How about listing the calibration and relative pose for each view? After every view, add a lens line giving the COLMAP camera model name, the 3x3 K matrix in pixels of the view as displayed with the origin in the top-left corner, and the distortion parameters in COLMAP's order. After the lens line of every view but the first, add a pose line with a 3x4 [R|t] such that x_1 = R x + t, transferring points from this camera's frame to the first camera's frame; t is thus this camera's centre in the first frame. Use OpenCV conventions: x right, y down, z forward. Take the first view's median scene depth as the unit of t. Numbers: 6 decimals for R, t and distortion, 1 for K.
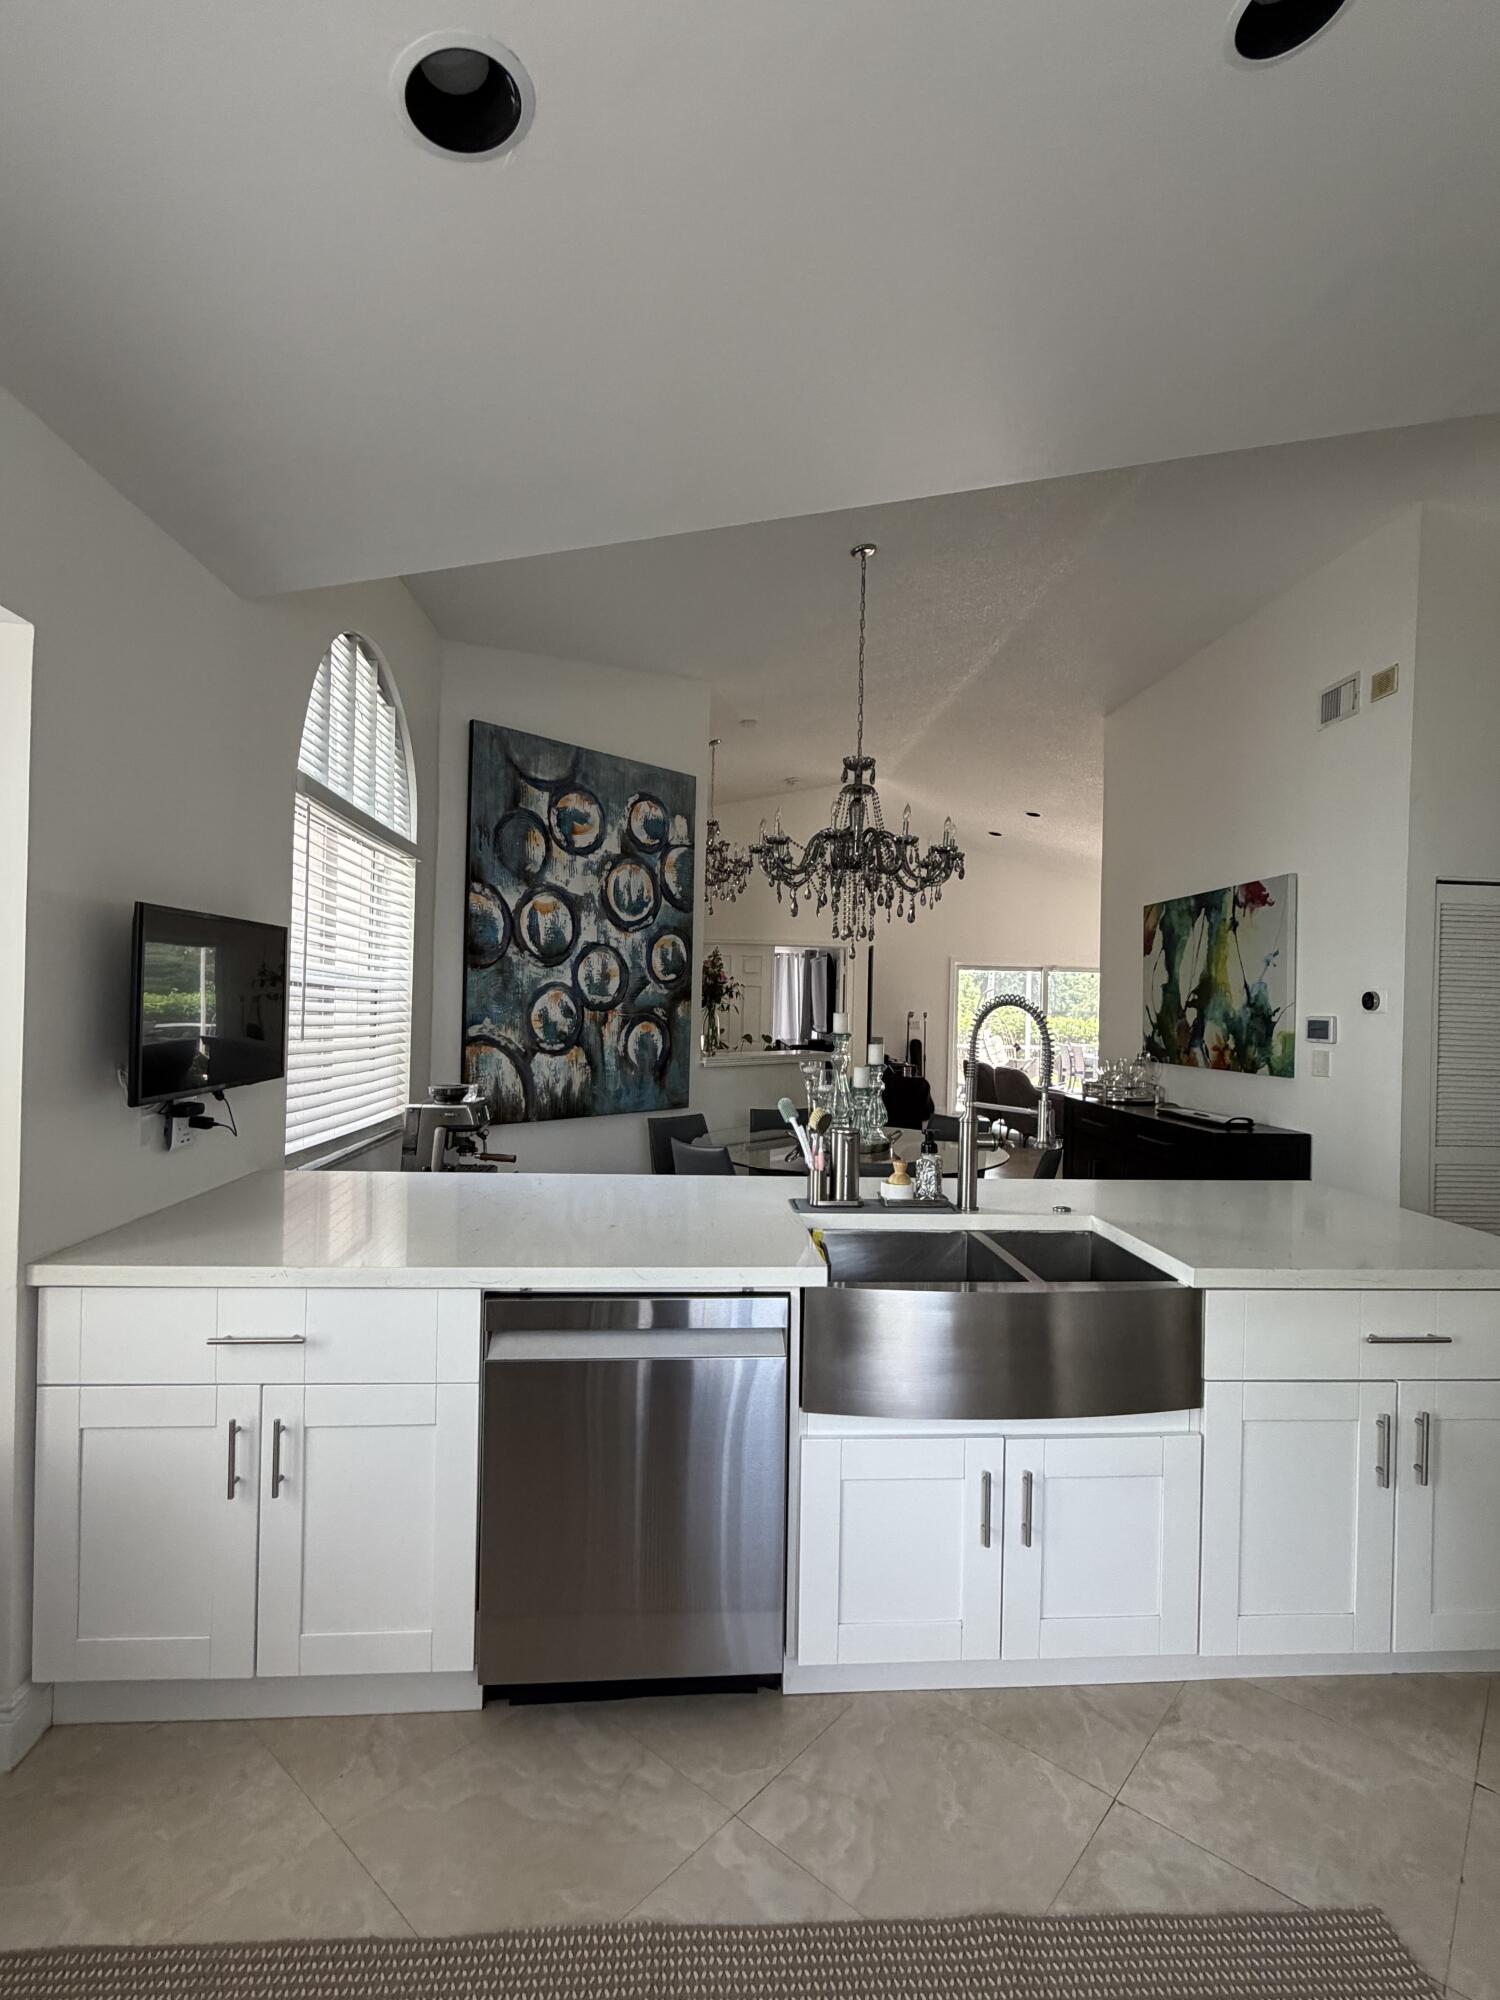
lens RADIAL K [[961.9, 0, 762.8], [0, 961.9, 997.5], [0, 0, 1]] dist [0.006894, -0.001282]
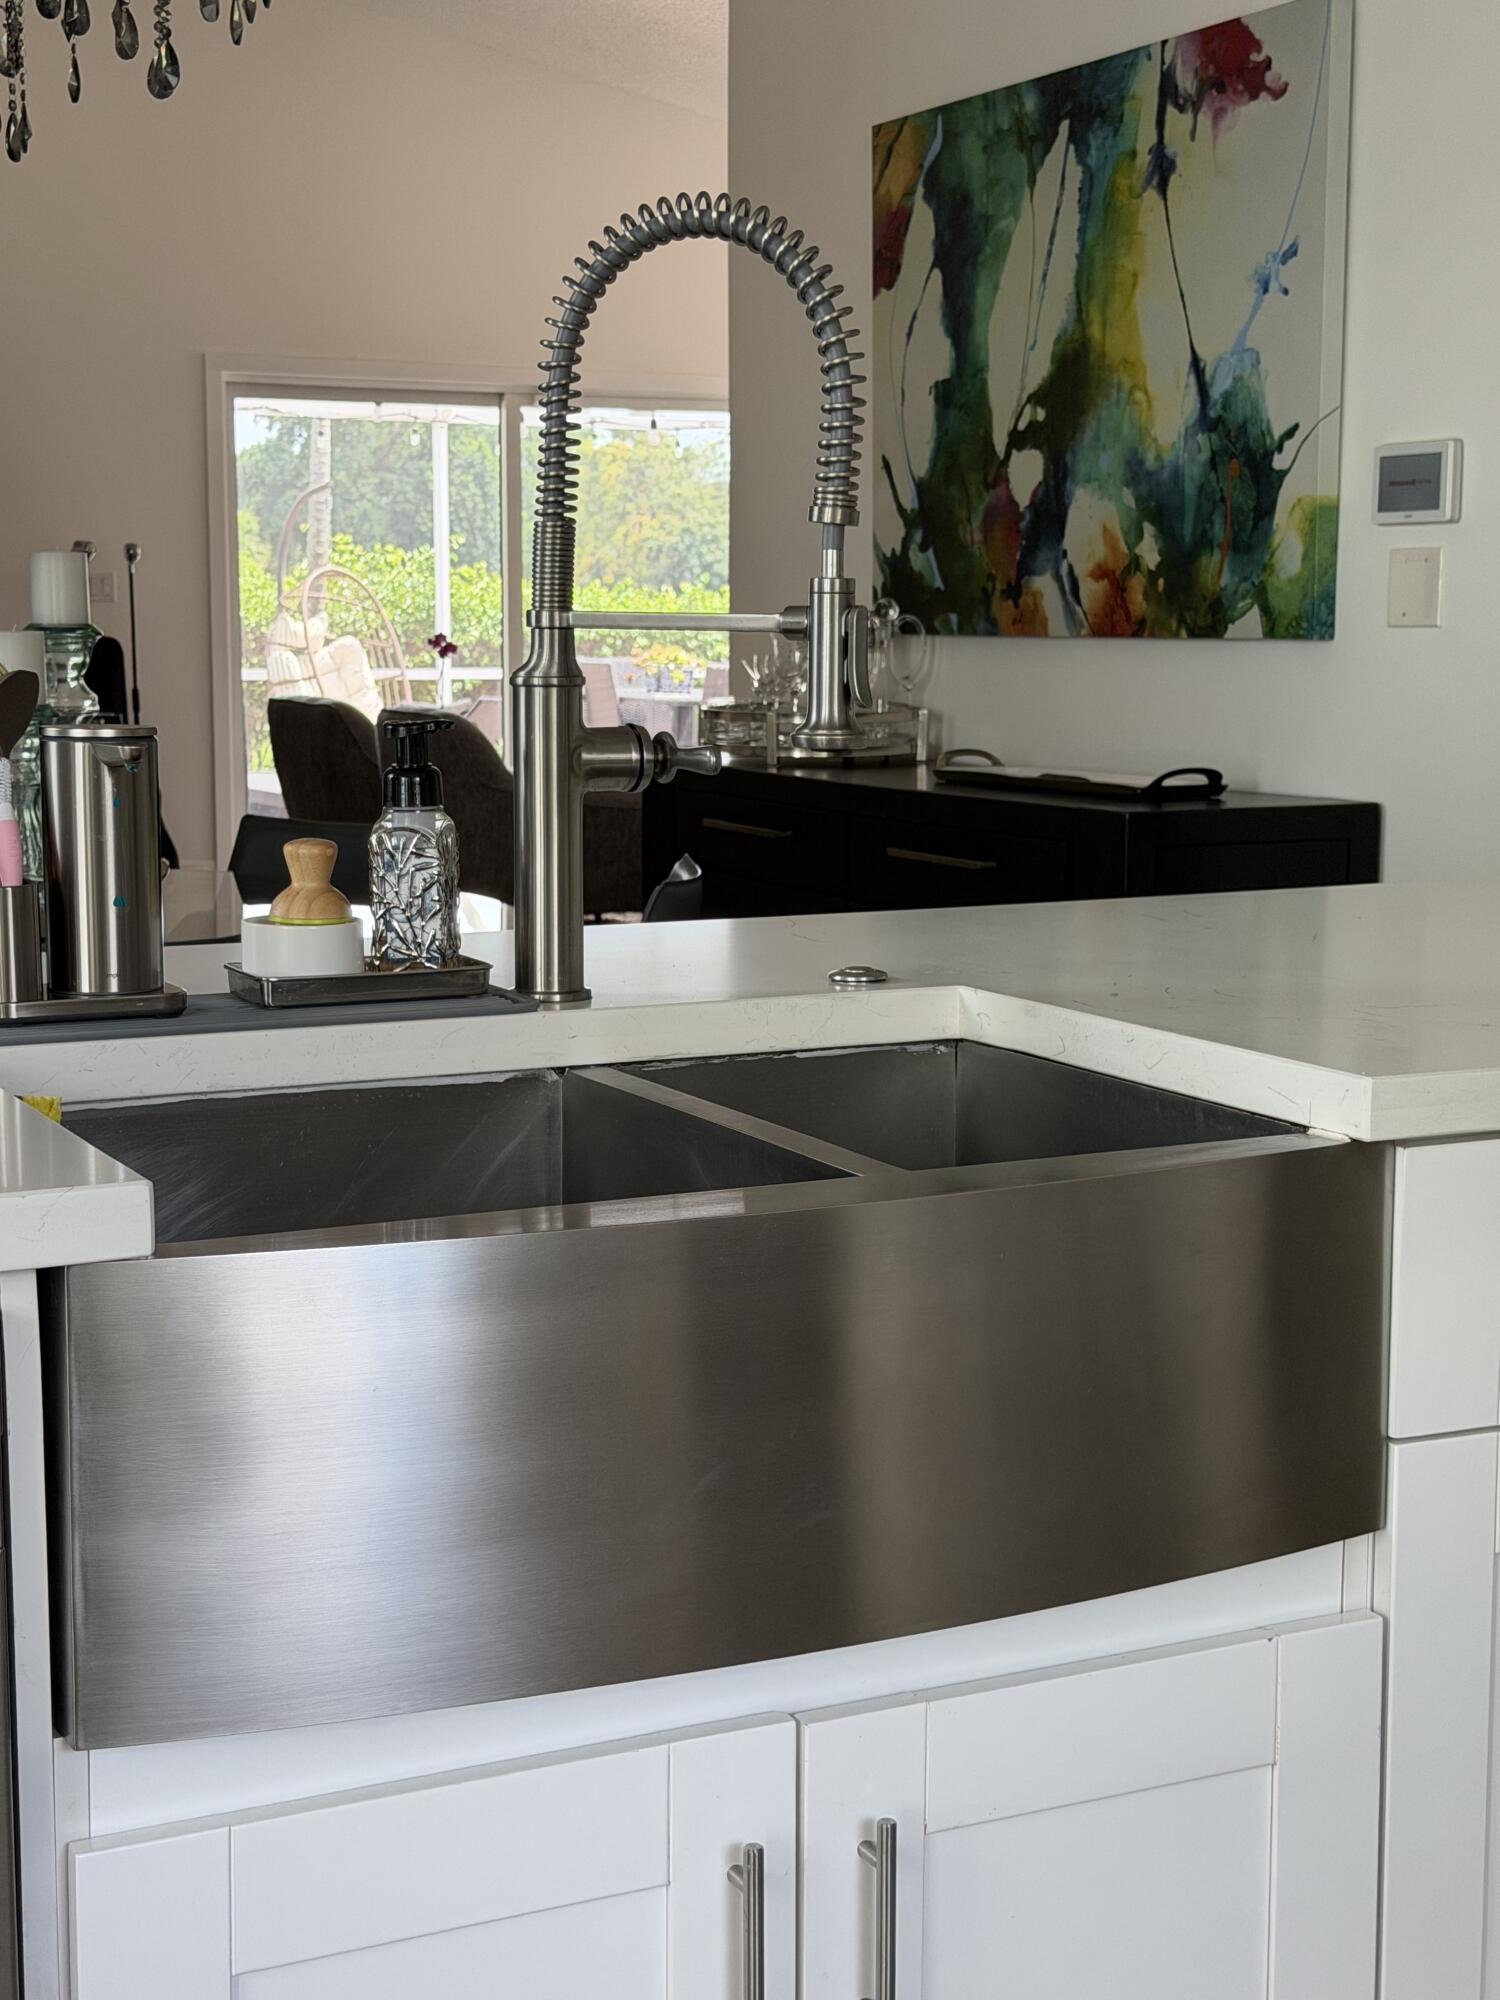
lens RADIAL K [[3081.5, 0, 753.3], [0, 3081.5, 990.6], [0, 0, 1]] dist [0.123668, 0.000000]
pose [[0.927542, -0.069188, 0.367259, -0.032396], [0.017648, 0.989726, 0.141882, 0.047508], [-0.373303, -0.125120, 0.919233, 0.080133]]
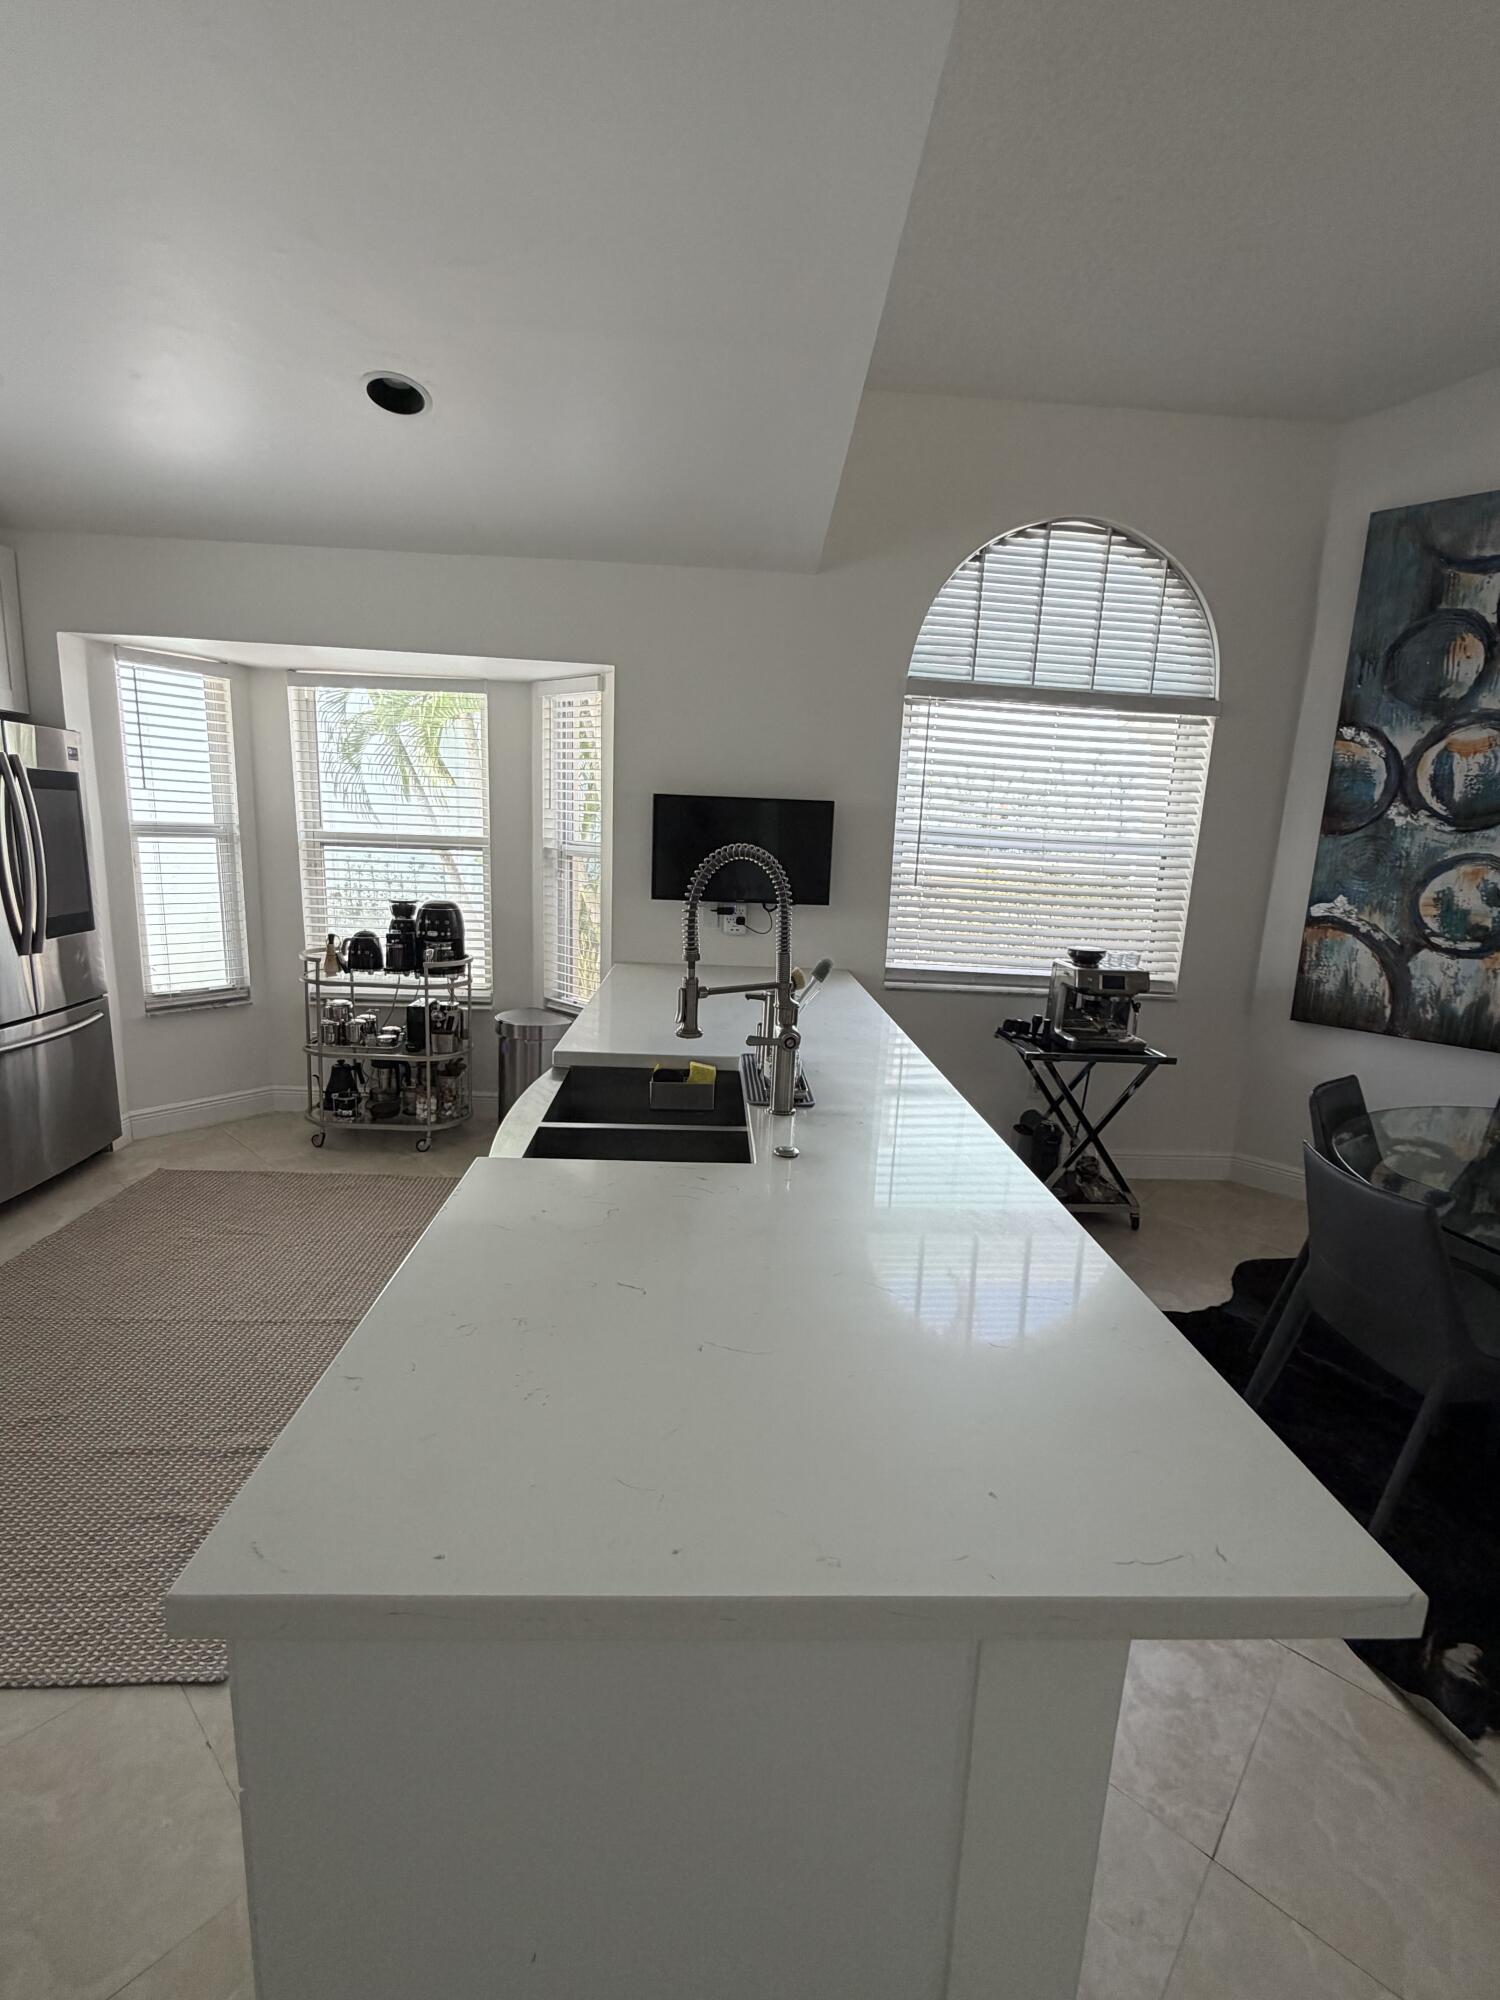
lens RADIAL K [[881.1, 0, 745.4], [0, 881.1, 997.5], [0, 0, 1]] dist [0.004495, -0.000775]
pose [[-0.033892, 0.166867, -0.985397, 0.477104], [-0.040127, 0.984941, 0.168169, 0.000266], [0.998620, 0.045240, -0.026686, 0.506783]]
